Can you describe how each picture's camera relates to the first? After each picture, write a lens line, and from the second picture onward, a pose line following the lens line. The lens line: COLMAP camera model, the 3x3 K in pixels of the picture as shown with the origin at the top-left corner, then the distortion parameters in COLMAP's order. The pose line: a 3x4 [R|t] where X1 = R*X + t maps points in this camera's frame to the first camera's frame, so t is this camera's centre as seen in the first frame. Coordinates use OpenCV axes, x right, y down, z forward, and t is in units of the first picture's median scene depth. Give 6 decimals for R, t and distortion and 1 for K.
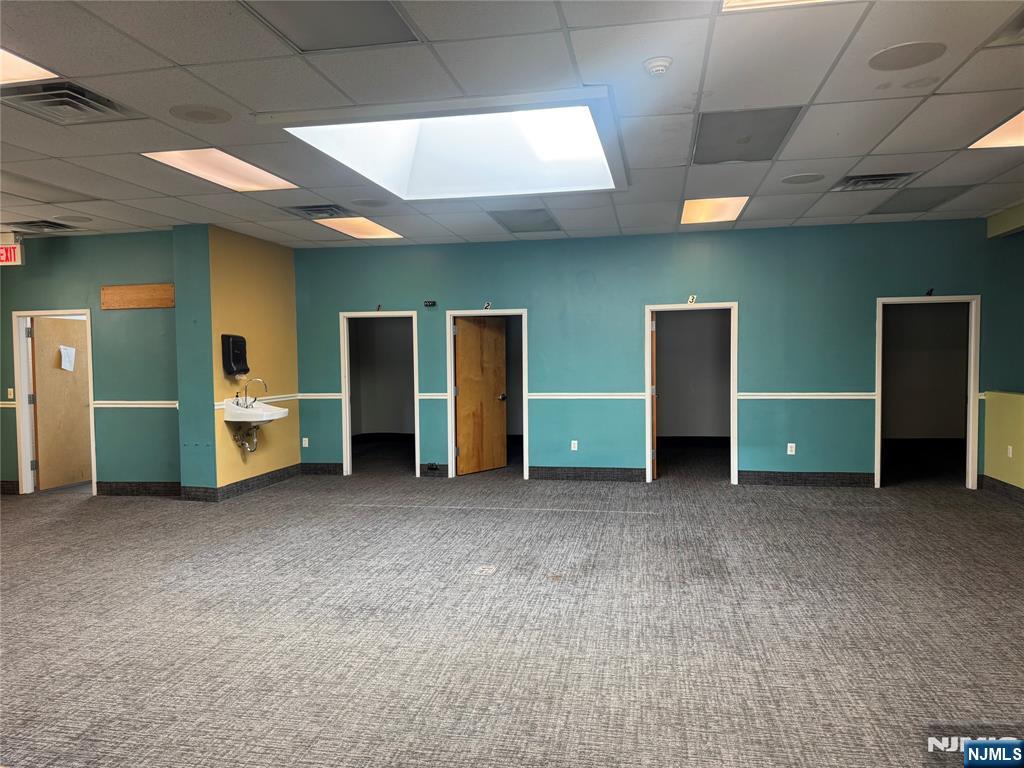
lens RADIAL K [[730.0, 0, 516.4], [0, 730.0, 385.7], [0, 0, 1]] dist [0.068017, -0.059753]
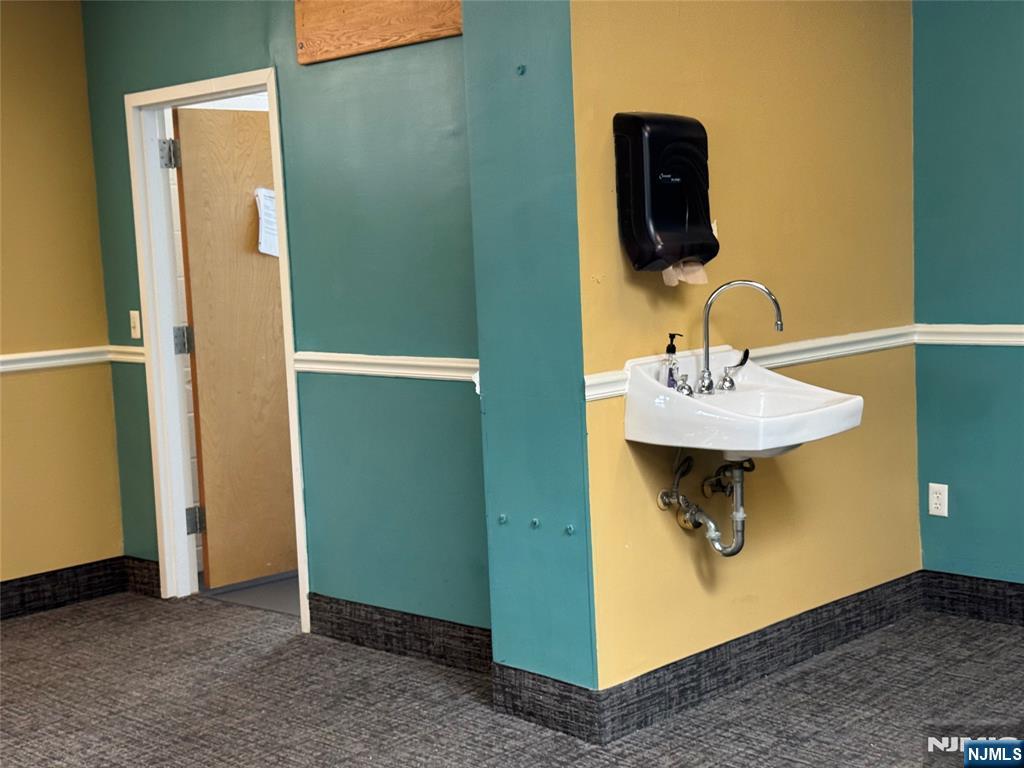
lens RADIAL K [[1431.0, 0, 484.8], [0, 1431.0, 382.7], [0, 0, 1]] dist [0.098016, 0.000000]
pose [[0.826548, 0.032399, -0.561933, -0.143308], [0.013406, 0.996926, 0.077199, -0.013739], [0.562707, -0.071342, 0.823572, 0.530079]]
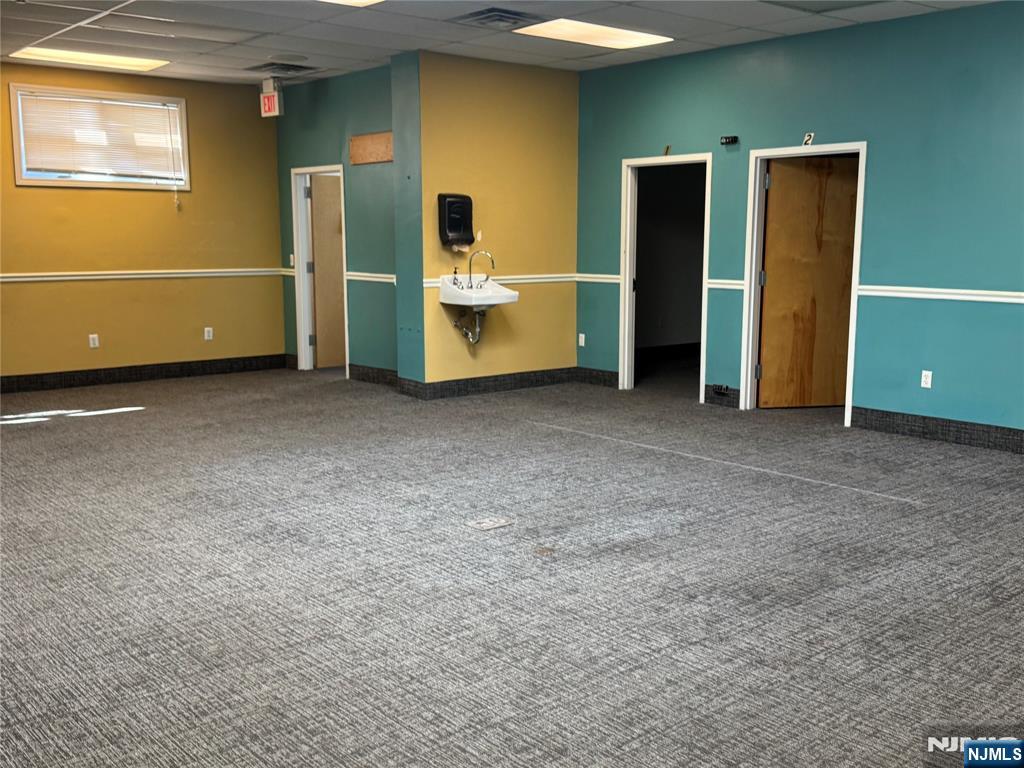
lens RADIAL K [[1059.3, 0, 513.5], [0, 1059.3, 388.7], [0, 0, 1]] dist [0.118645, 0.000000]
pose [[0.777930, 0.105450, -0.619439, 0.385964], [-0.035581, 0.991628, 0.124125, -0.005570], [0.627343, -0.074521, 0.775170, 0.138898]]
